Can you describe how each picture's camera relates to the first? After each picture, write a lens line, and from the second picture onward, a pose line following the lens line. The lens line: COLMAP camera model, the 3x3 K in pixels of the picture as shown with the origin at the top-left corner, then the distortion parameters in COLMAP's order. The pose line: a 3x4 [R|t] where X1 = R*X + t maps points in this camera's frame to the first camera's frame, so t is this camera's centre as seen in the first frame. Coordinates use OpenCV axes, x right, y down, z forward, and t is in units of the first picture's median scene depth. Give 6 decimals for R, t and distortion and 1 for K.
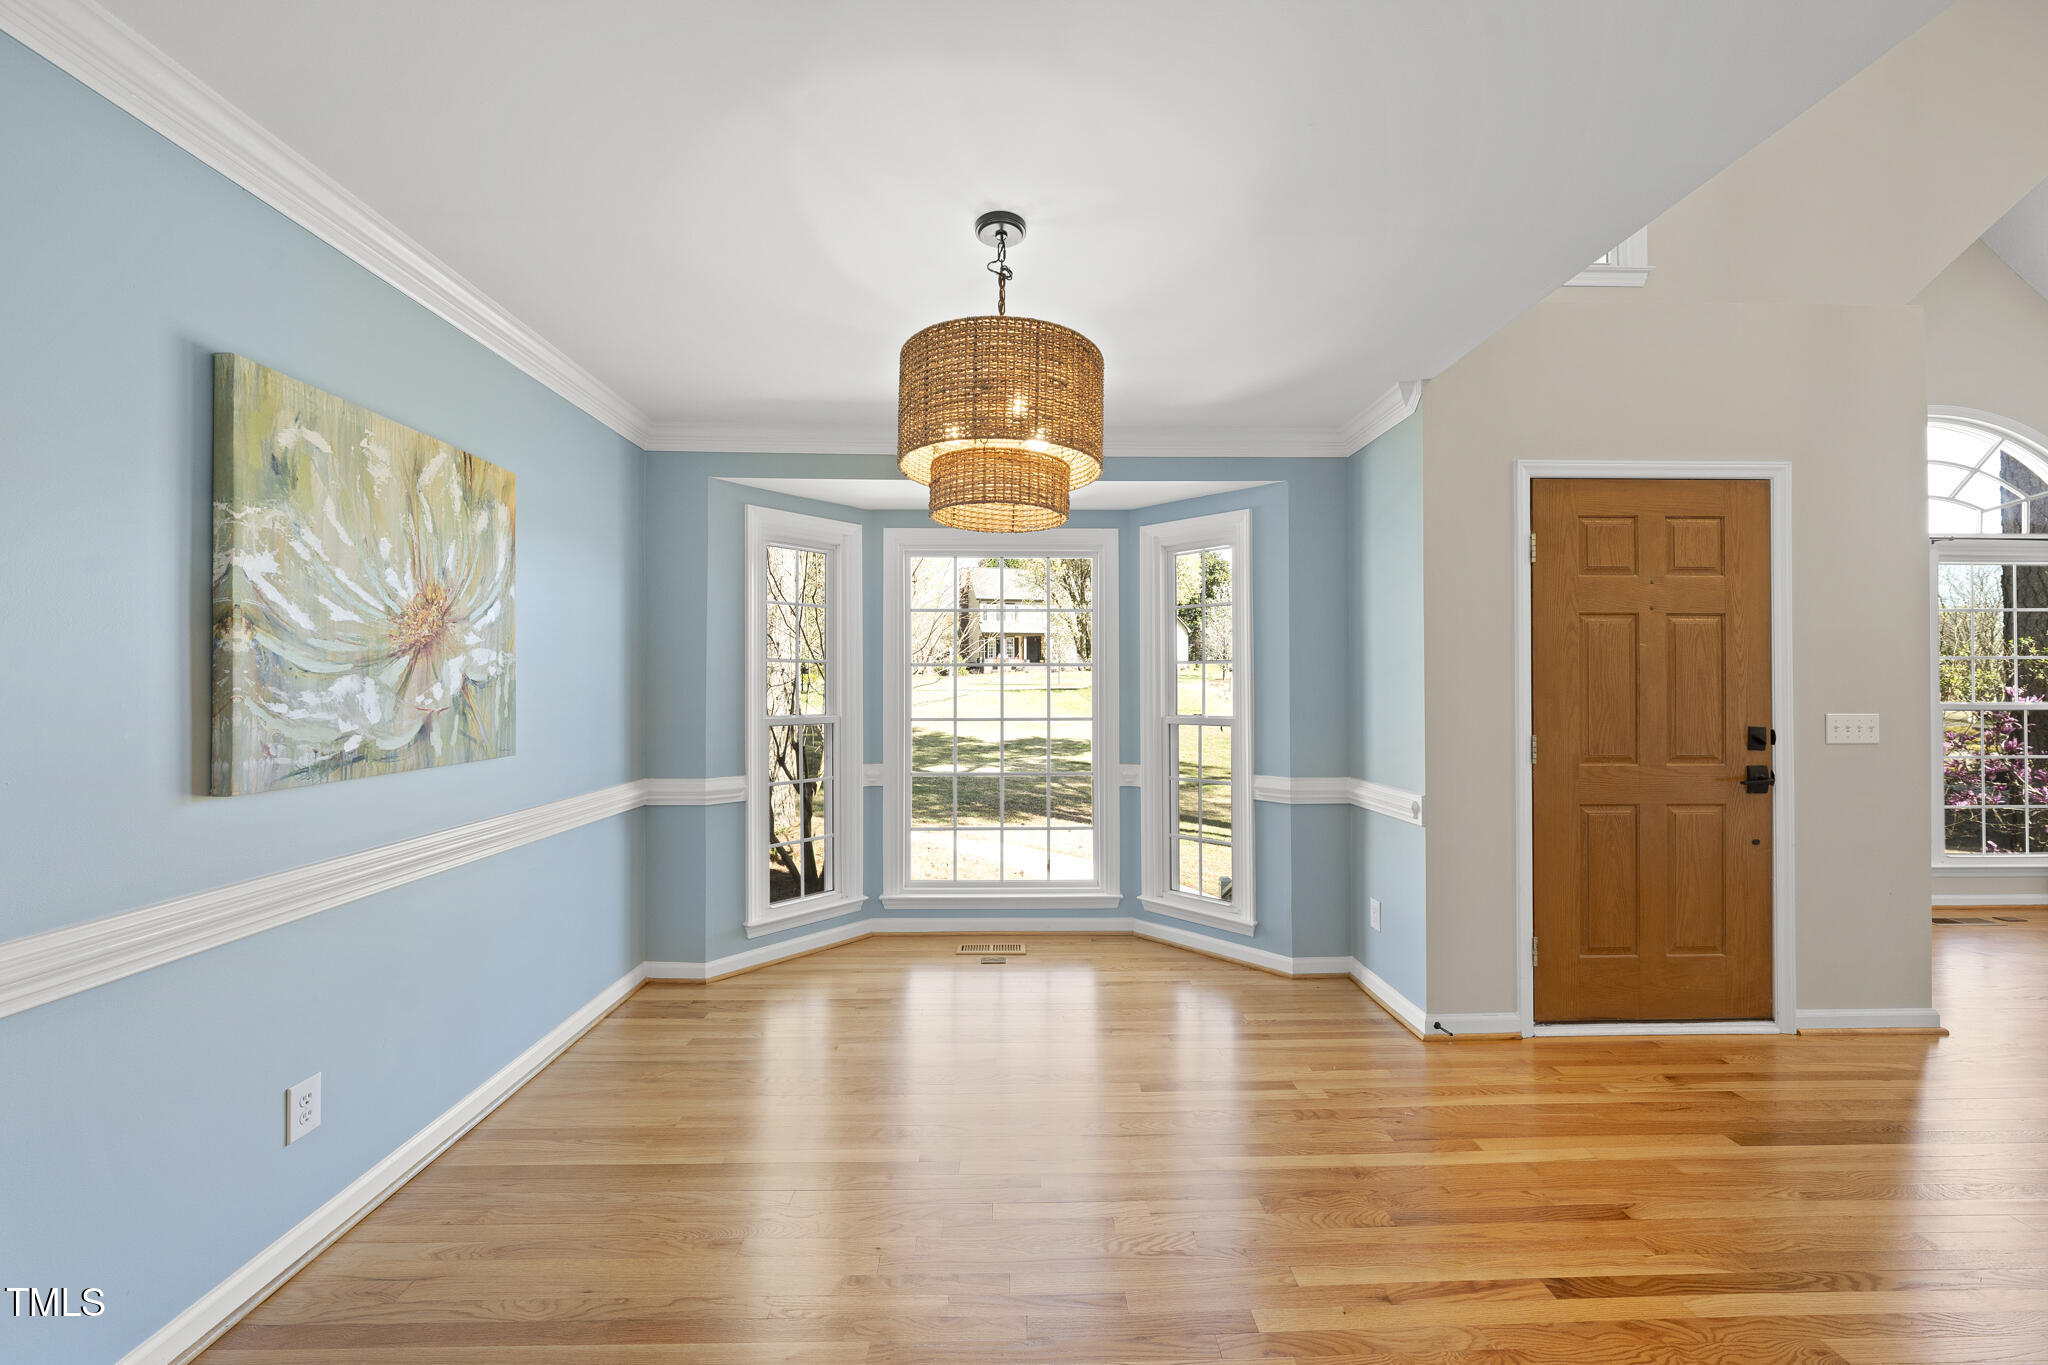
lens RADIAL K [[765.7, 0, 1025.5], [0, 765.7, 681.5], [0, 0, 1]] dist [-0.000287, 0.000065]
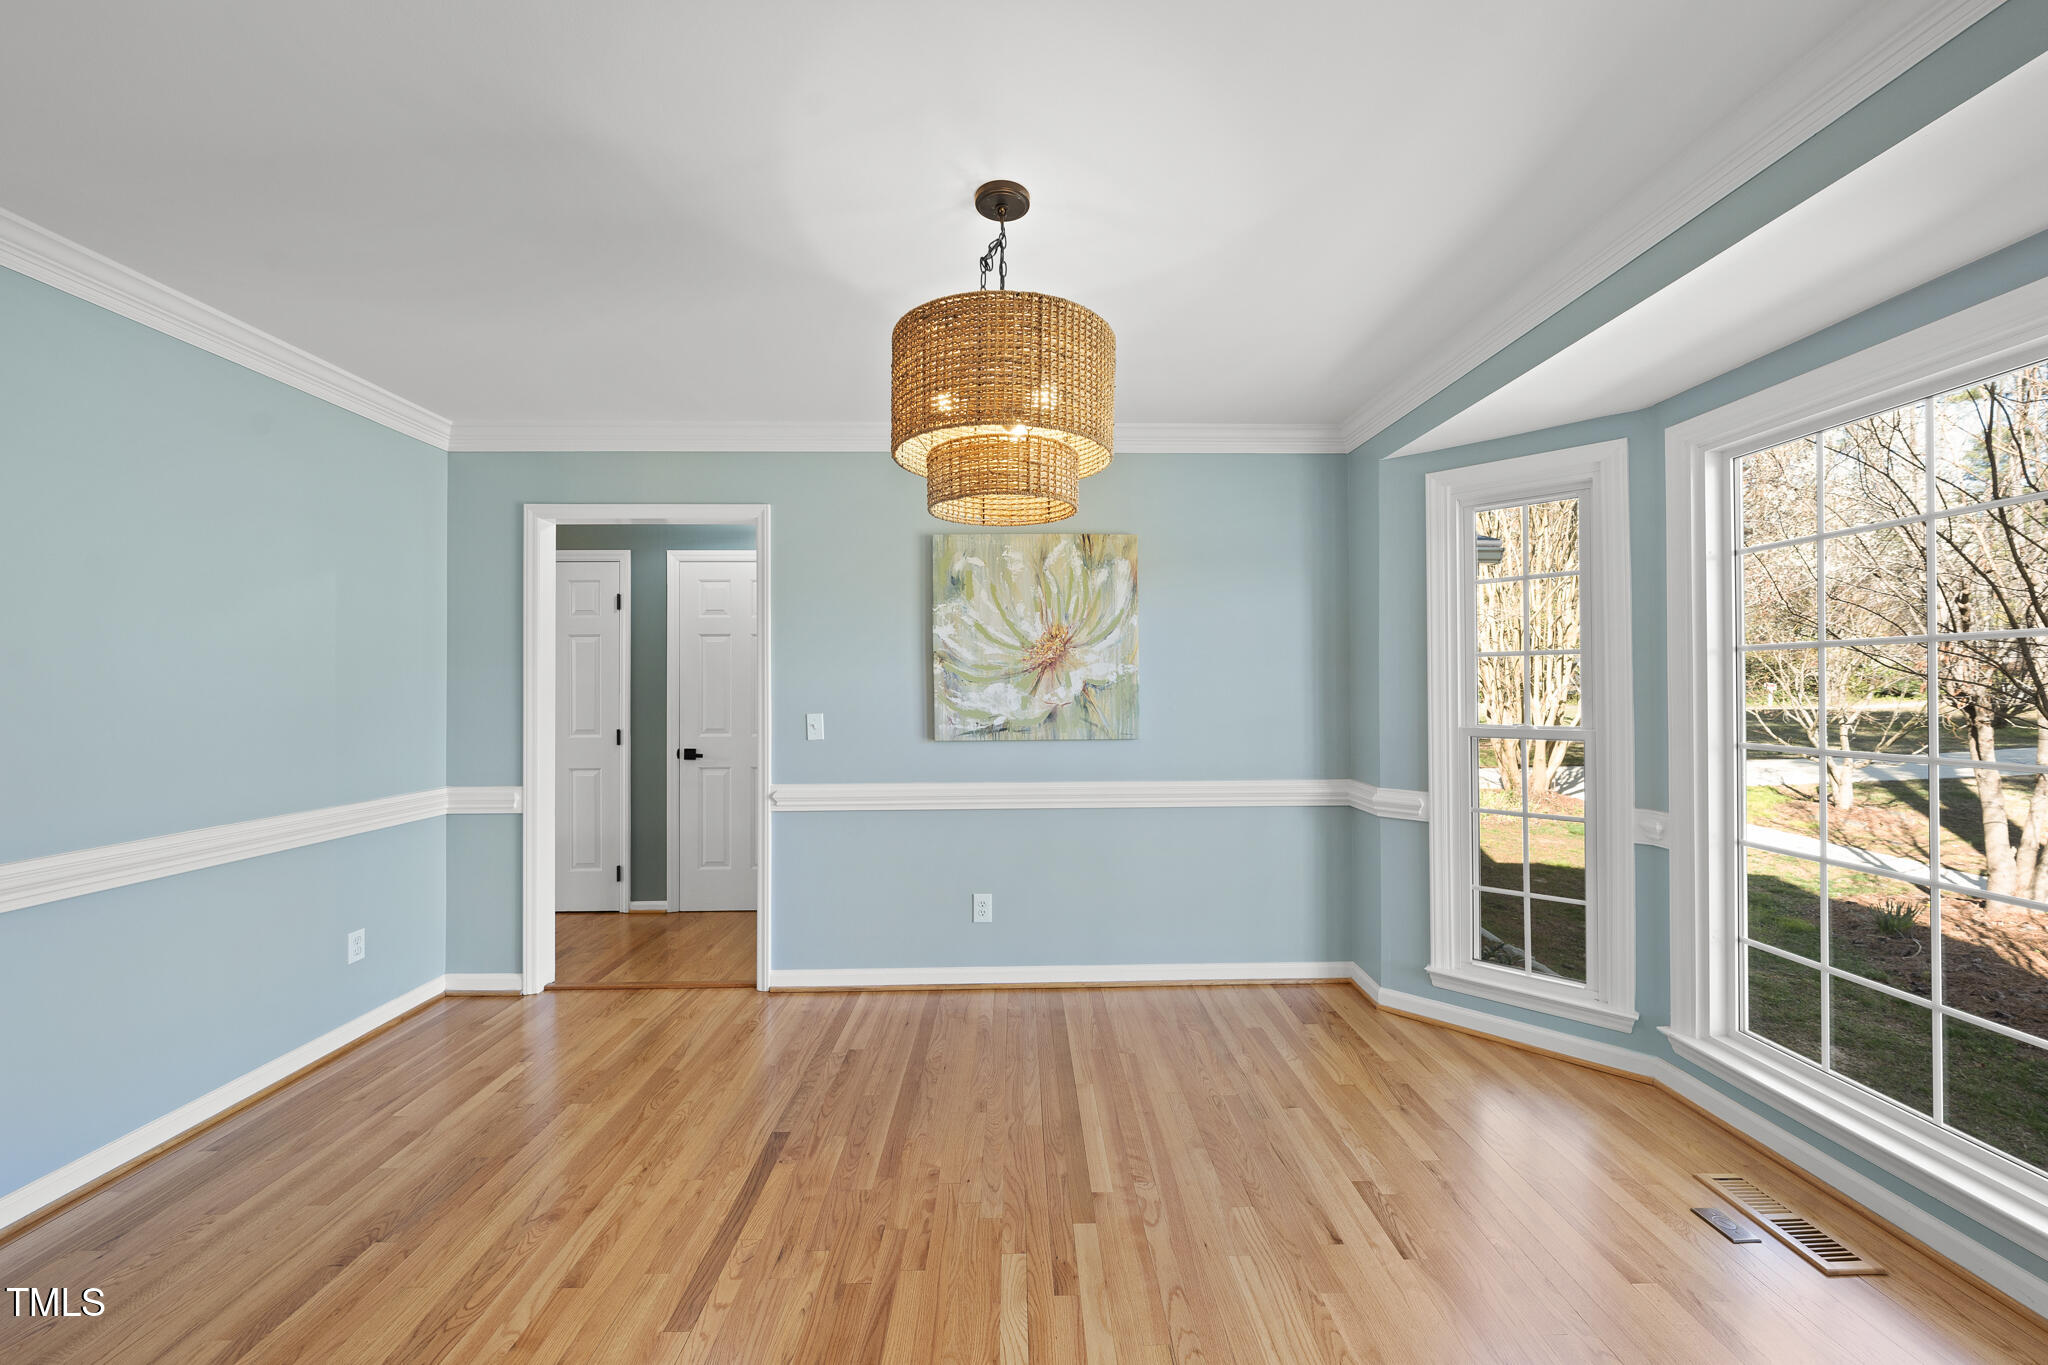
lens RADIAL K [[765.7, 0, 1025.5], [0, 765.7, 681.5], [0, 0, 1]] dist [-0.000287, 0.000065]
pose [[-0.004445, -0.008112, -0.999957, 0.796783], [0.010476, 0.999912, -0.008158, 0.002858], [0.999935, -0.010512, -0.004360, 0.905413]]
